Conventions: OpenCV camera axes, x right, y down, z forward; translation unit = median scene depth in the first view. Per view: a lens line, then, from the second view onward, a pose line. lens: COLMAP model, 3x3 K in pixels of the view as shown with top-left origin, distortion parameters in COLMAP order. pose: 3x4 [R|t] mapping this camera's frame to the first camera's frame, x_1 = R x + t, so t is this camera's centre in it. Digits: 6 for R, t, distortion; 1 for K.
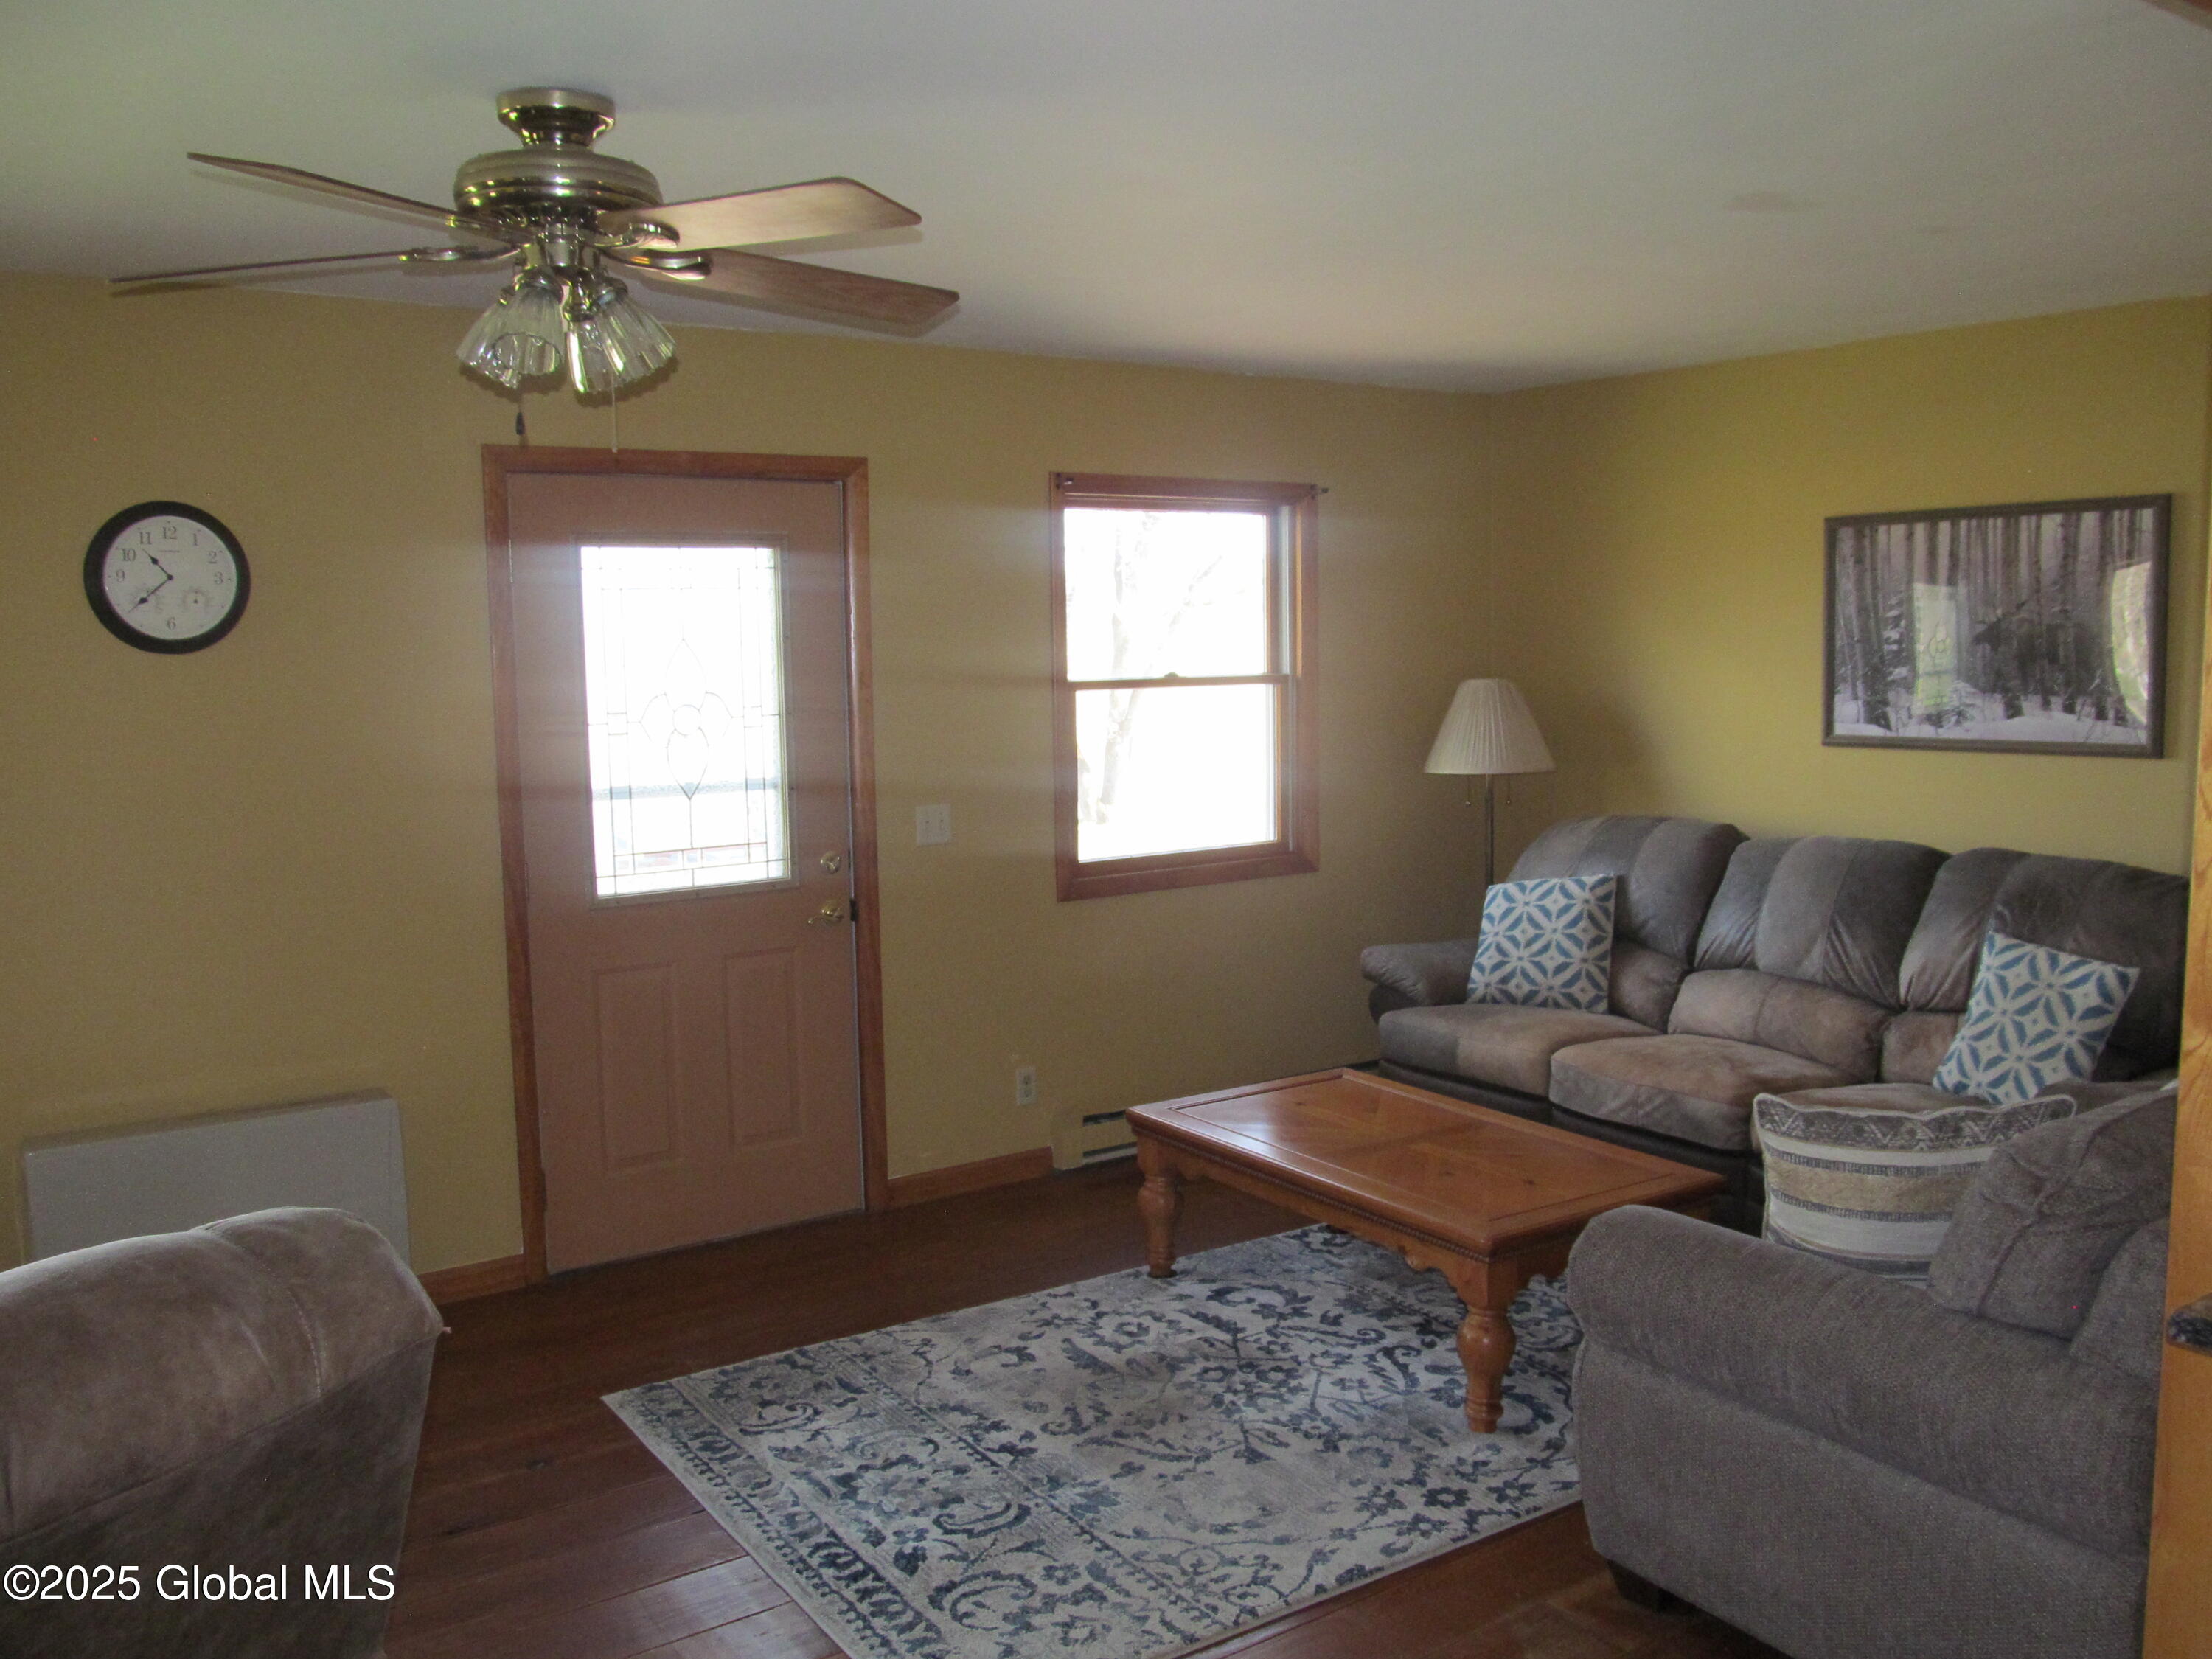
lens RADIAL K [[1890.7, 0, 1129.0], [0, 1890.7, 820.7], [0, 0, 1]] dist [-0.051260, 0.027217]
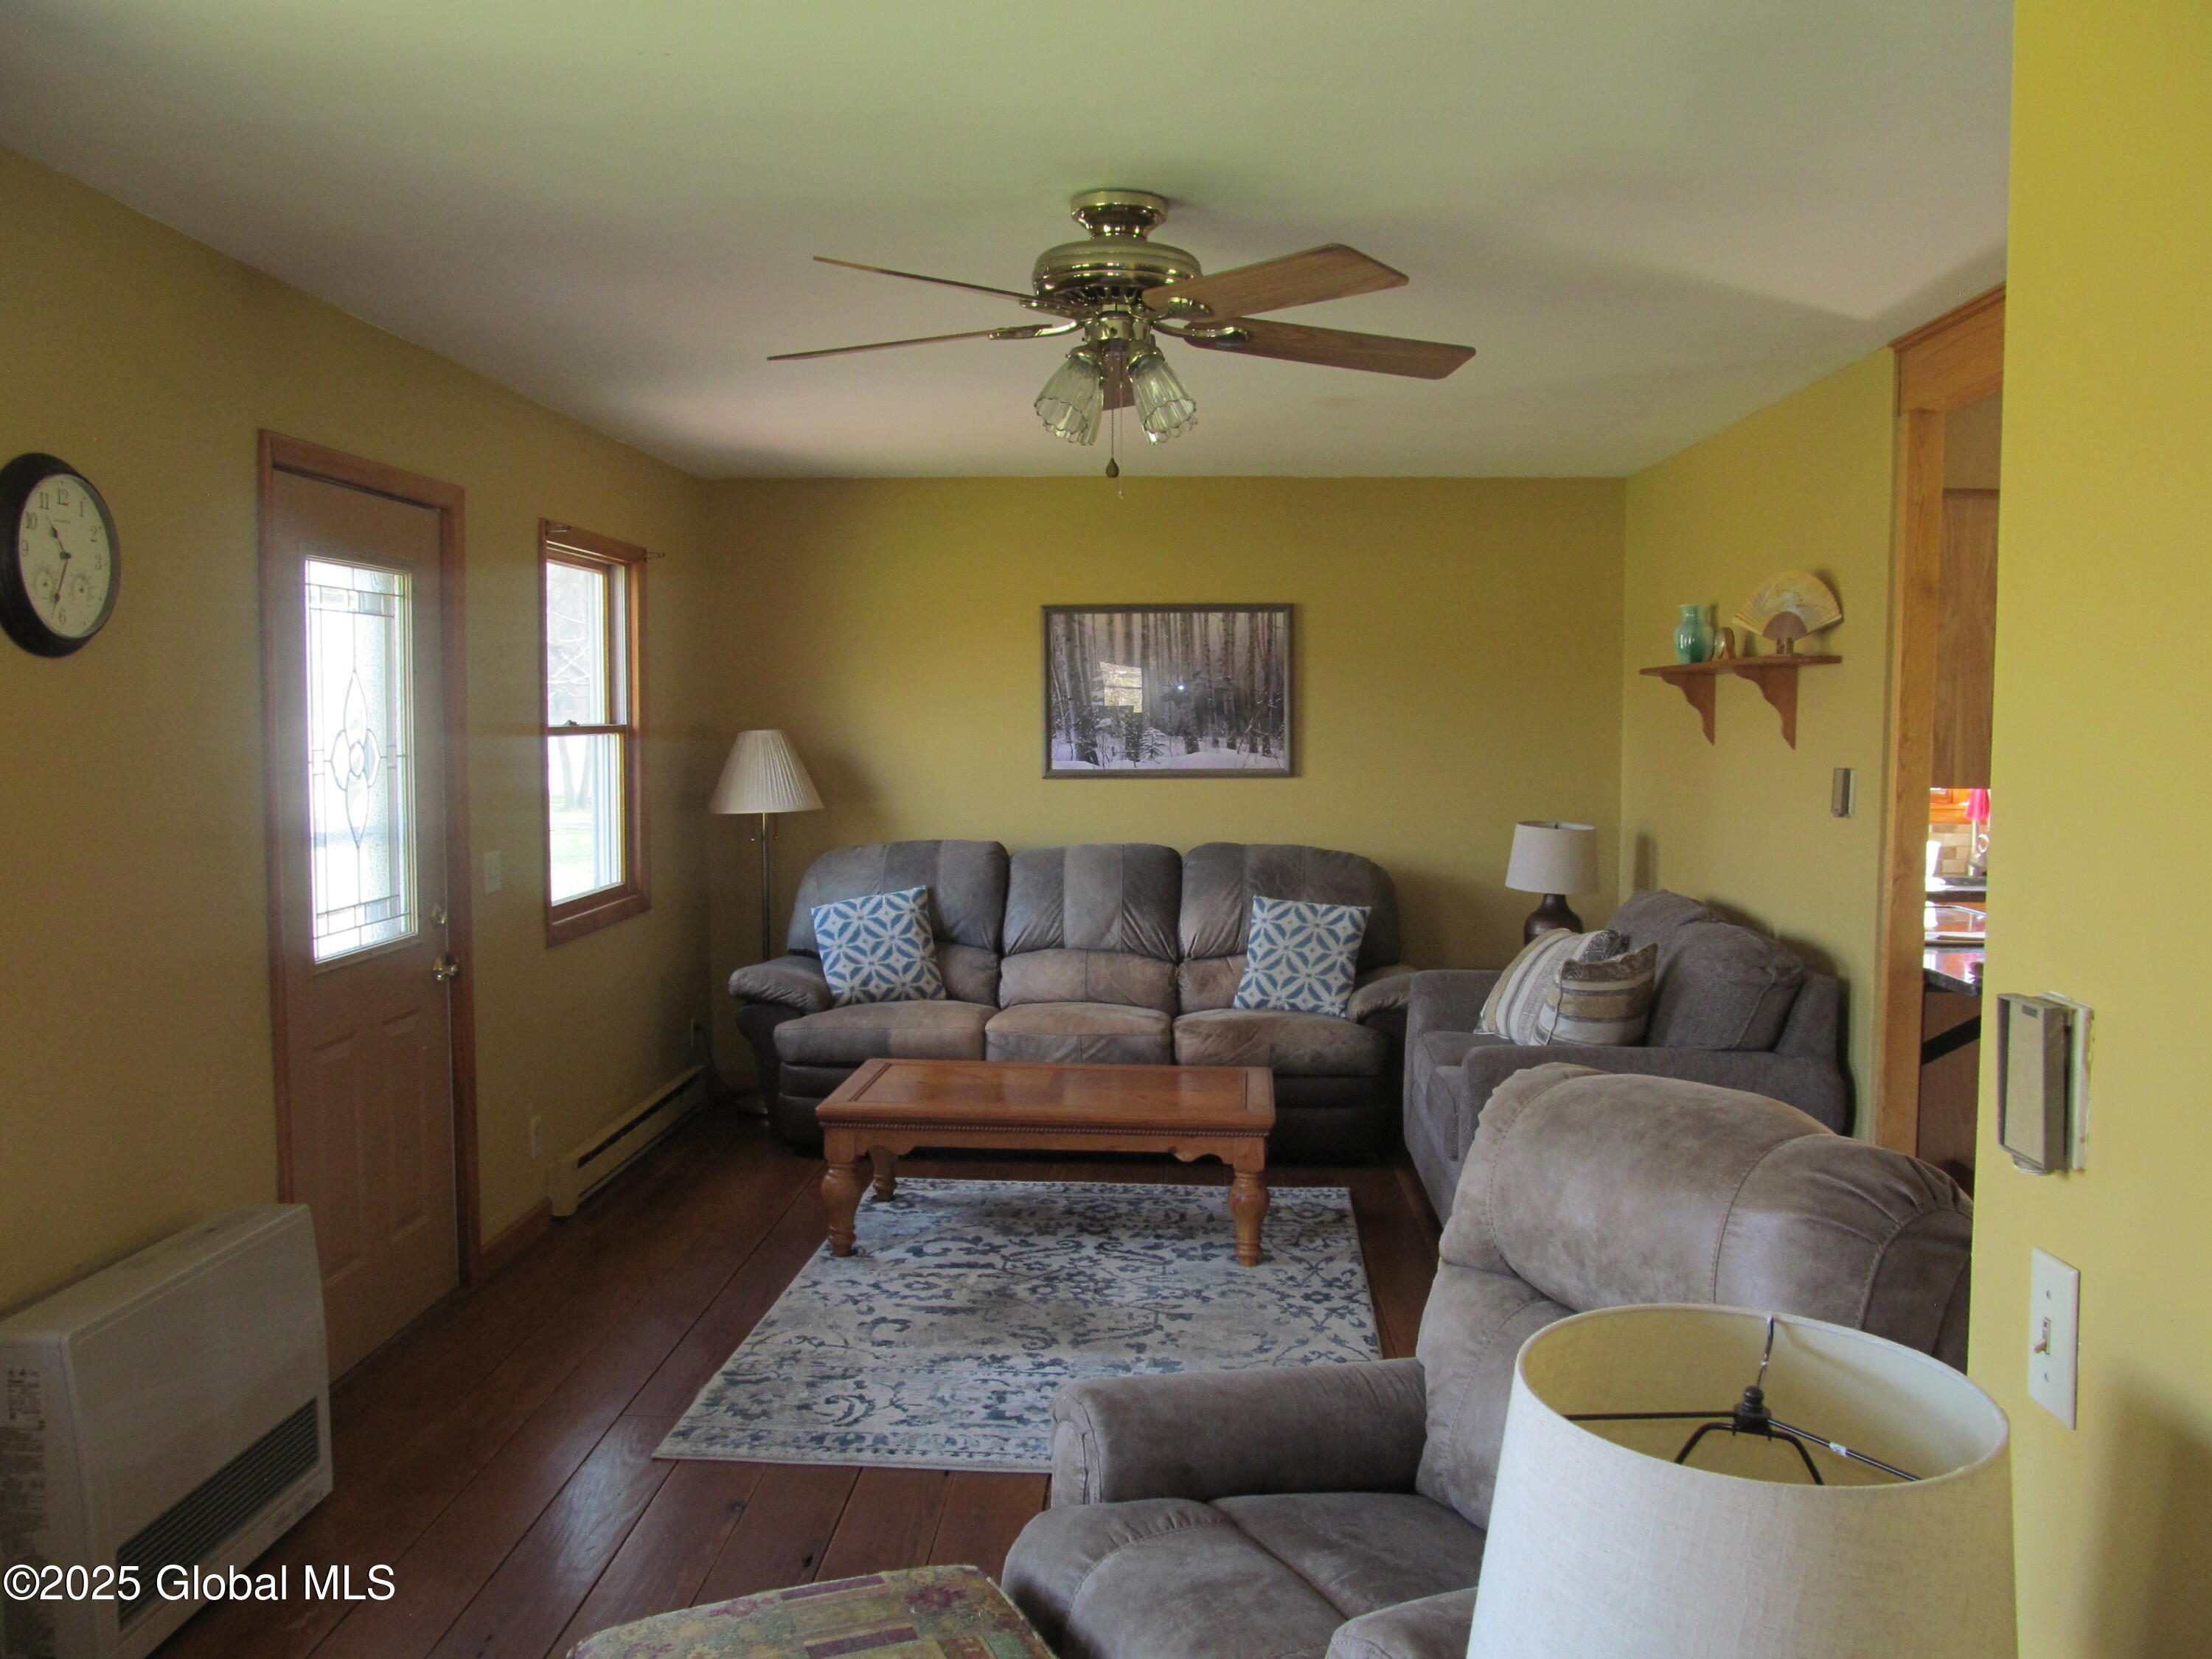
lens RADIAL K [[1890.7, 0, 1120.4], [0, 1890.7, 831.2], [0, 0, 1]] dist [-0.051260, 0.027217]
pose [[0.607767, -0.036352, 0.793283, -0.735464], [0.069936, 0.997520, -0.007870, 0.012476], [-0.791030, 0.060263, 0.608802, 0.177540]]
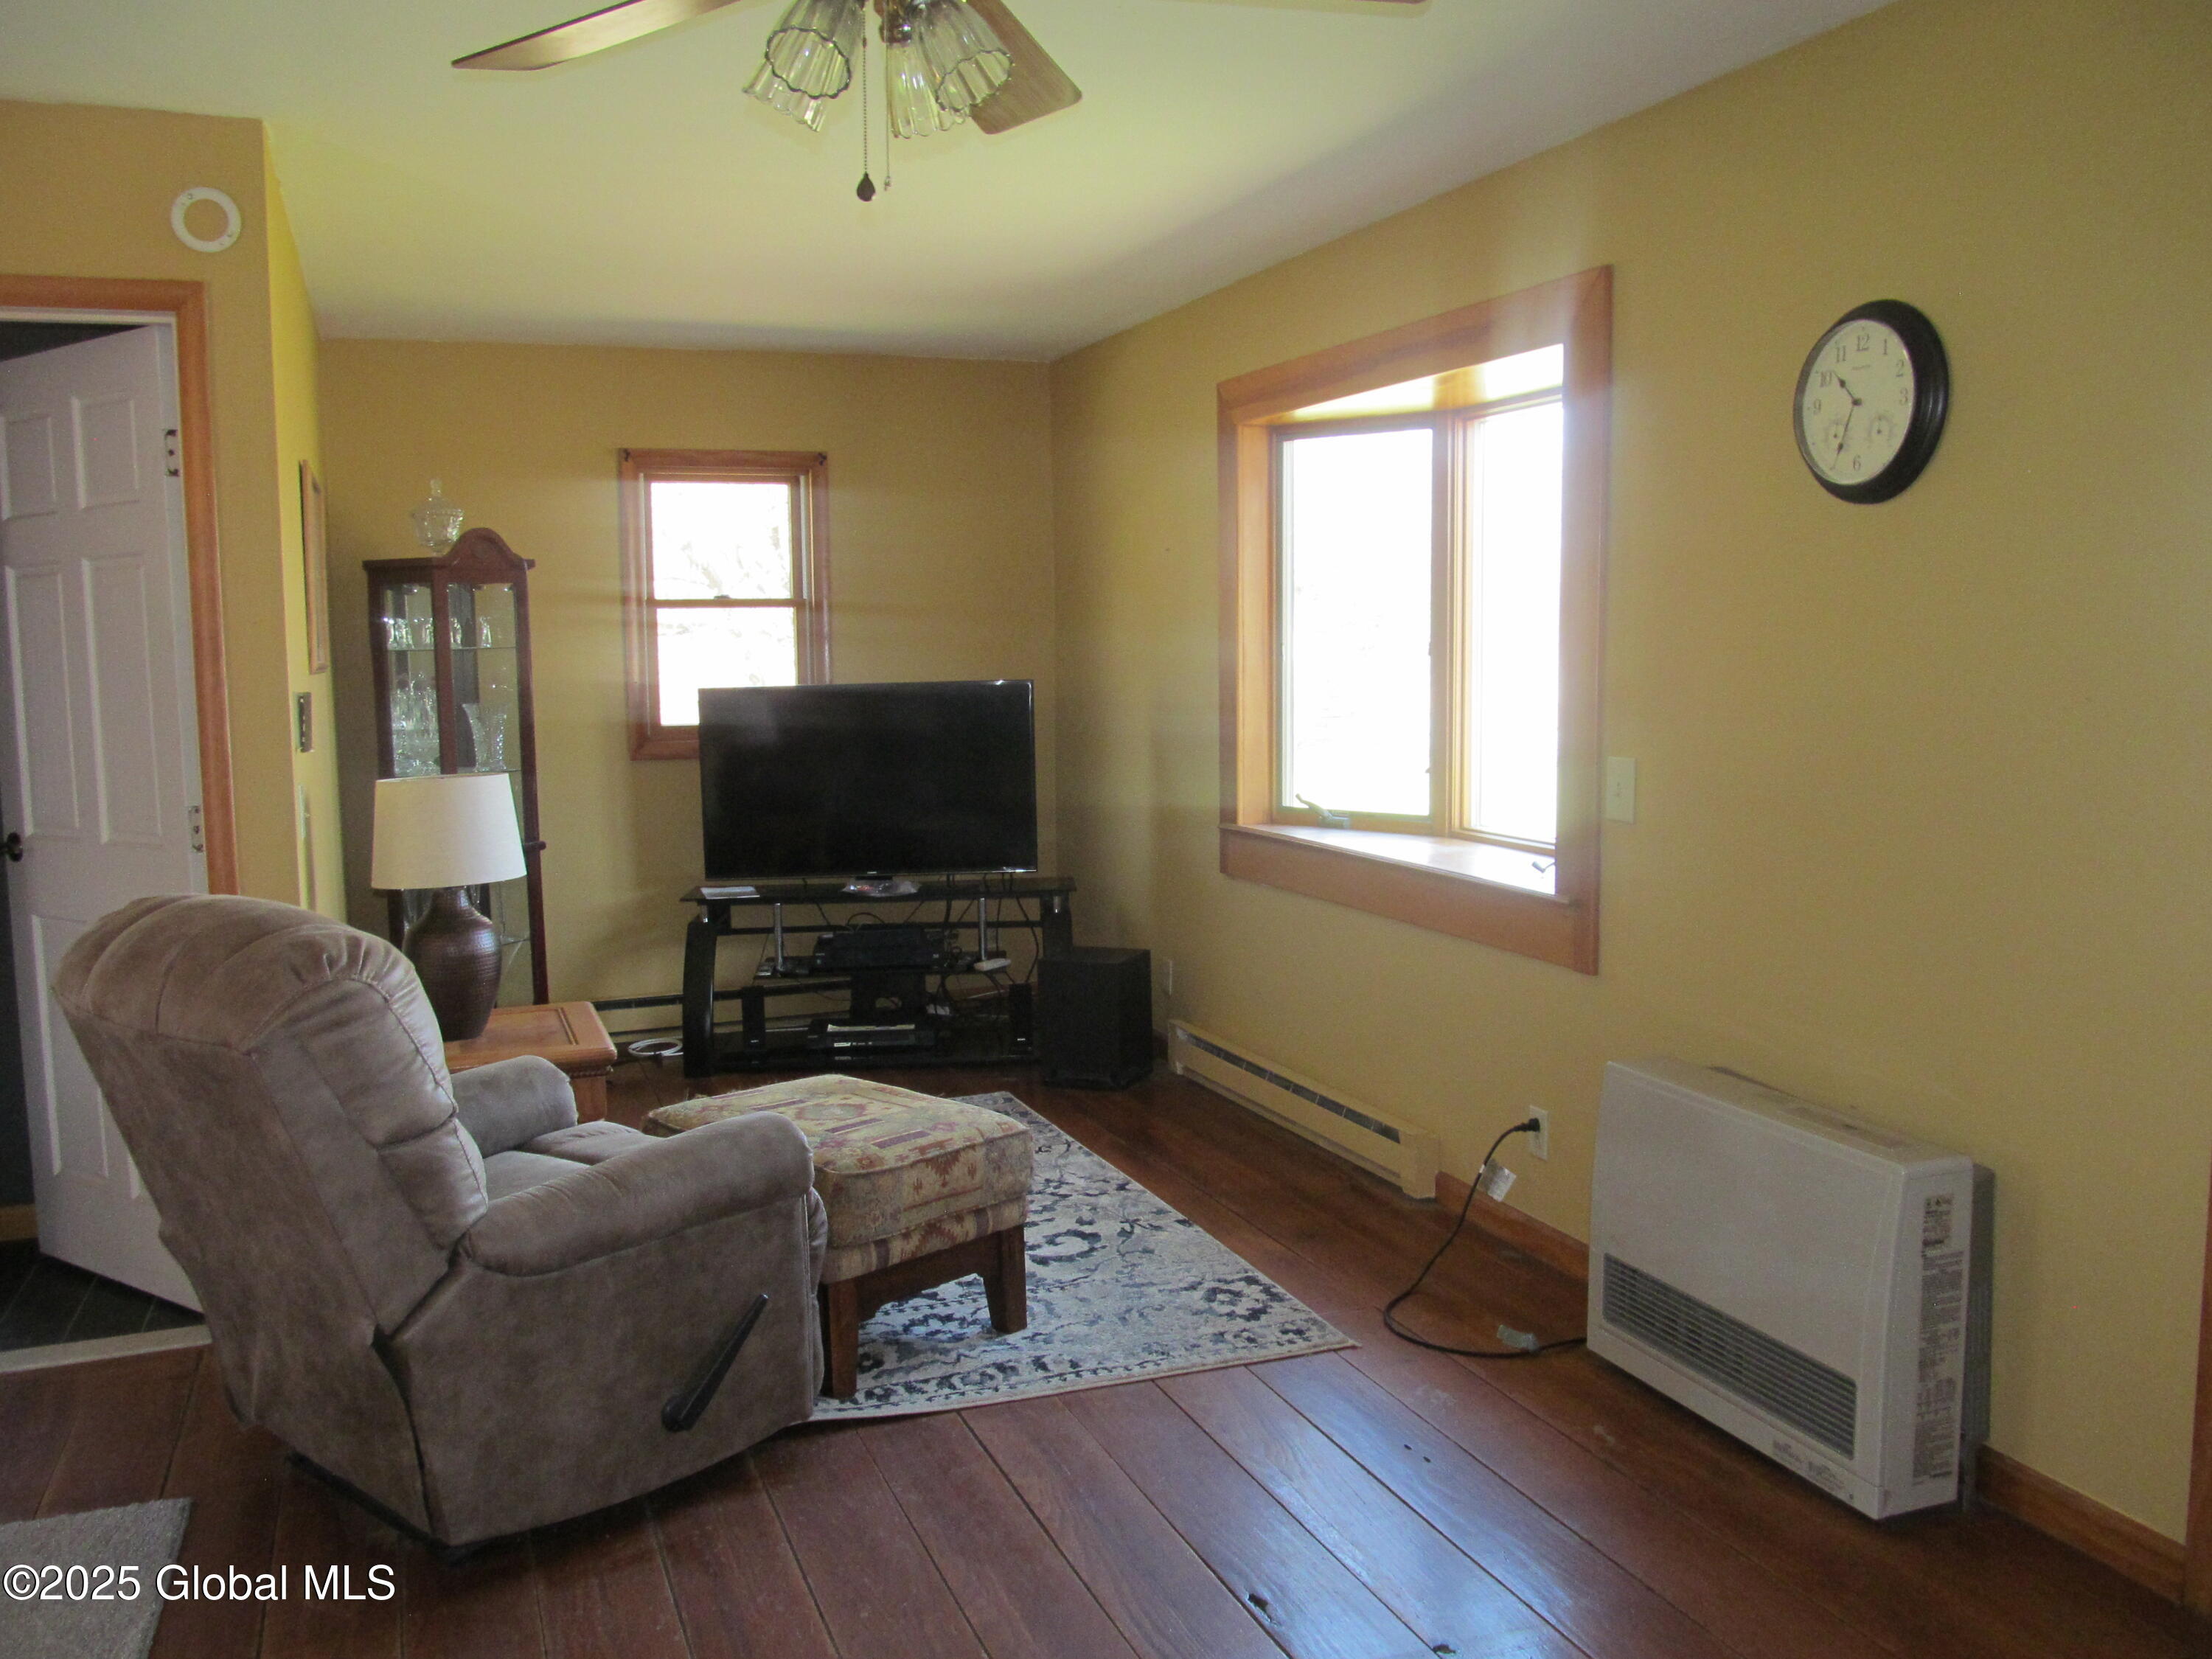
lens RADIAL K [[1890.7, 0, 1110.7], [0, 1890.7, 825.4], [0, 0, 1]] dist [-0.051260, 0.027217]
pose [[-0.199573, 0.142342, -0.969489, 0.912333], [-0.077606, 0.983989, 0.160447, -0.110533], [0.976805, 0.107259, -0.185331, 1.108152]]
